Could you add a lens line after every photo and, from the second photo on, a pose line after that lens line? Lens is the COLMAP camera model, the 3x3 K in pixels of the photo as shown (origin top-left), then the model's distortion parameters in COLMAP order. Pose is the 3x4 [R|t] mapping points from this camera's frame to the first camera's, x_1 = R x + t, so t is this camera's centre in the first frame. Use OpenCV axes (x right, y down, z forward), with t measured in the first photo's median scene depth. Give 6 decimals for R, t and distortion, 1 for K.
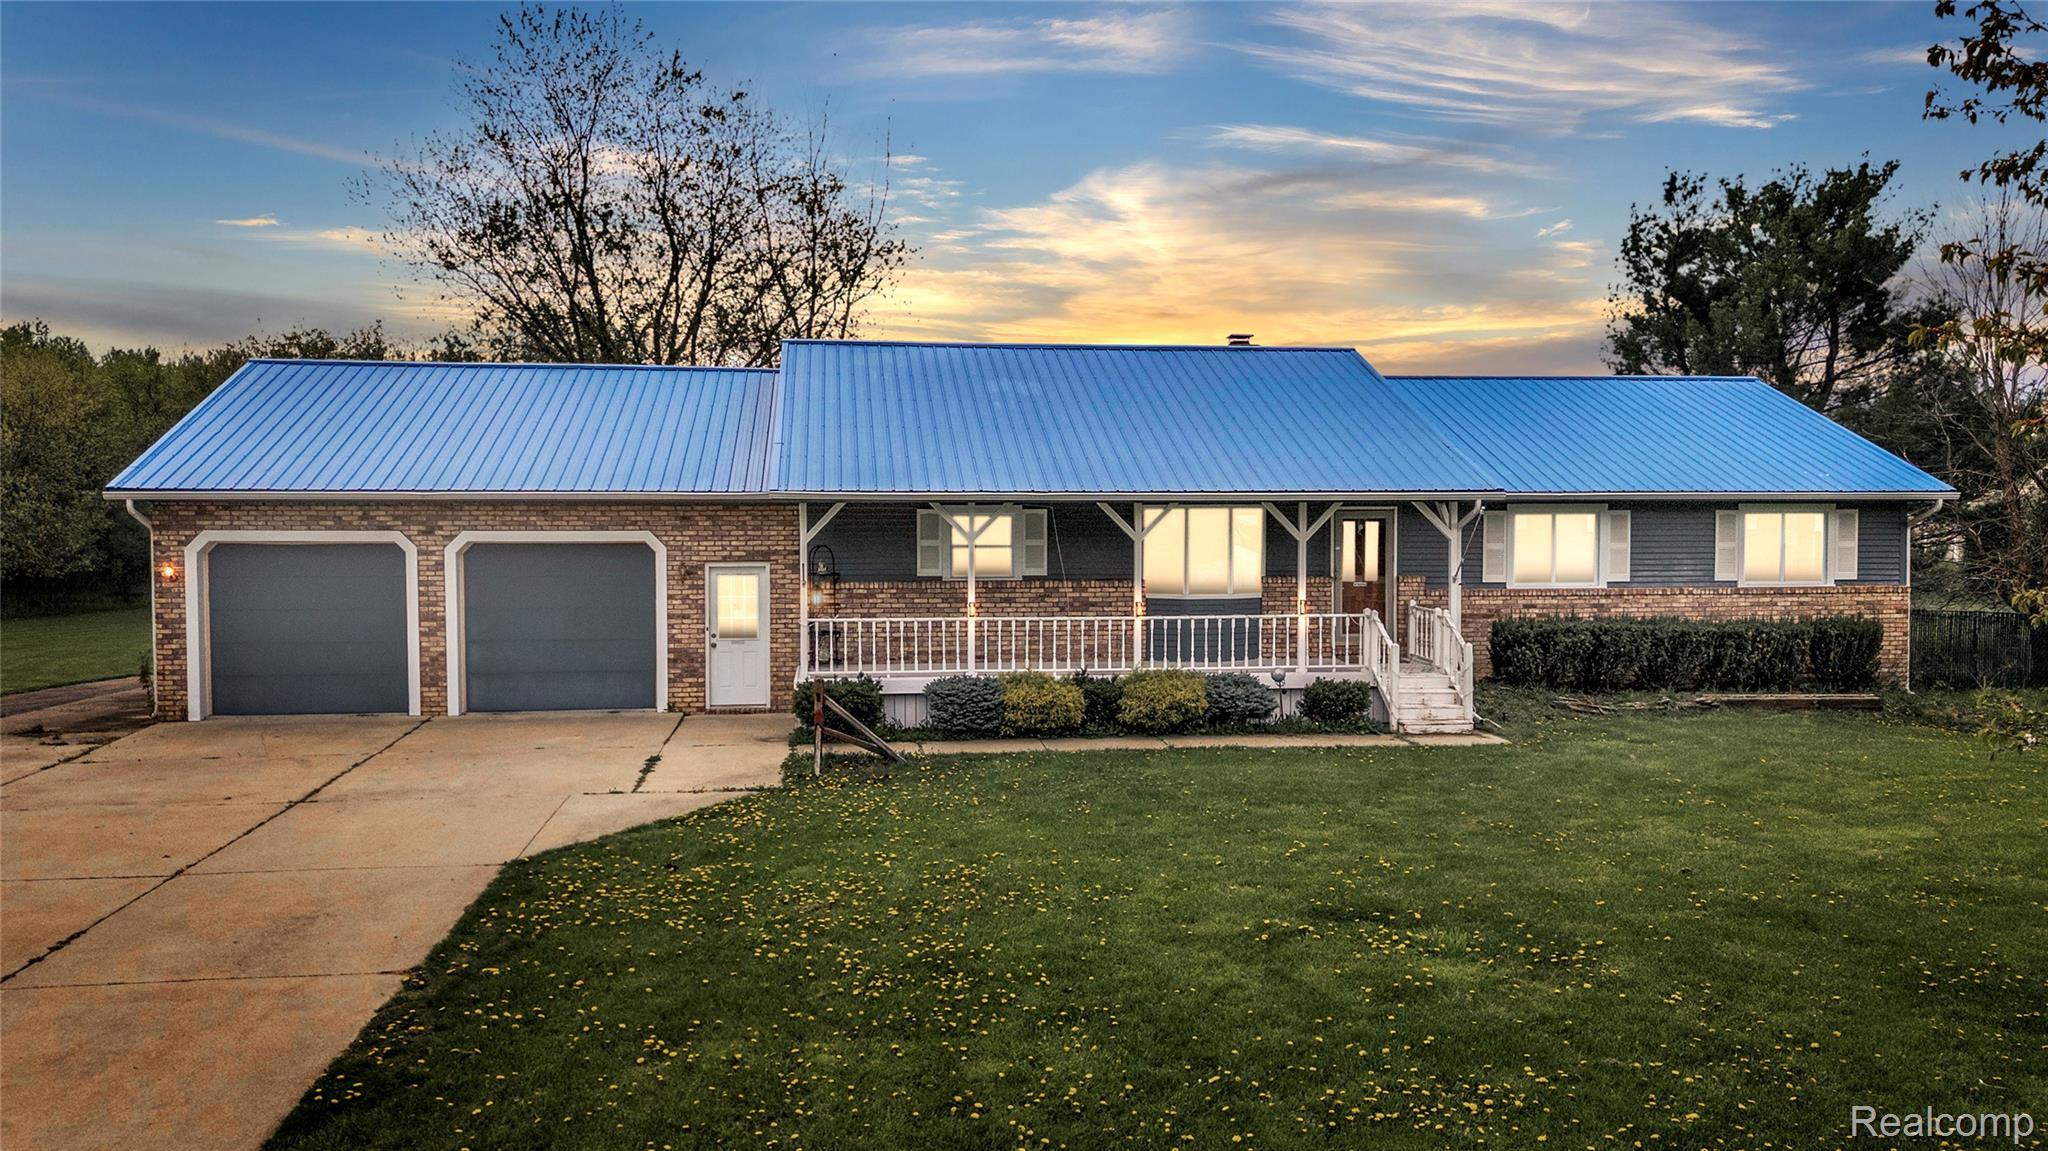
lens RADIAL K [[1499.6, 0, 1030.3], [0, 1499.6, 574.3], [0, 0, 1]] dist [0.058447, -0.038666]
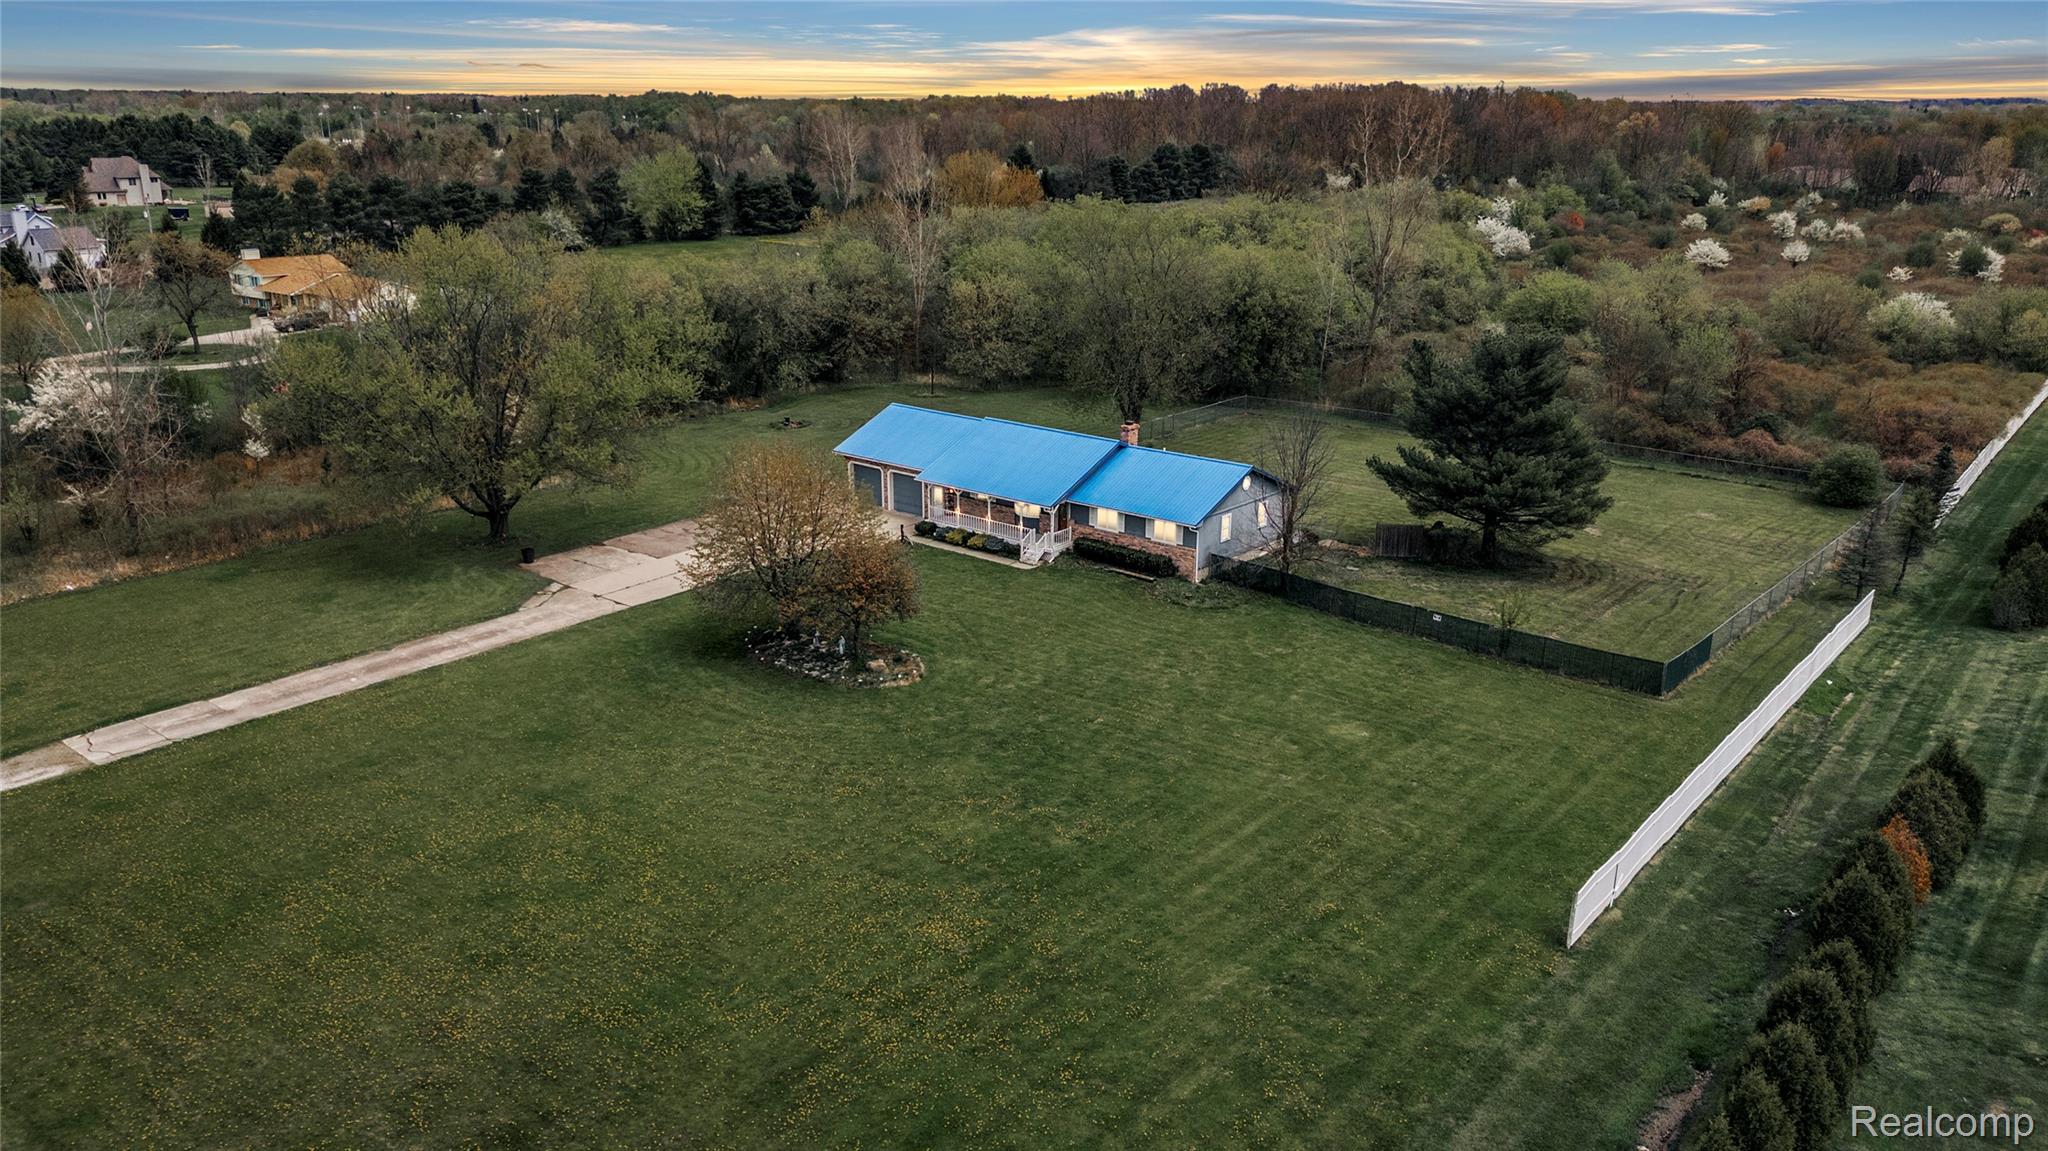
lens RADIAL K [[1541.7, 0, 1042.0], [0, 1541.7, 574.1], [0, 0, 1]] dist [0.033814, -0.015853]
pose [[0.696312, 0.221915, -0.682571, 3.121028], [-0.034184, 0.960176, 0.277297, -1.022180], [0.716925, -0.169752, 0.676168, -1.790661]]
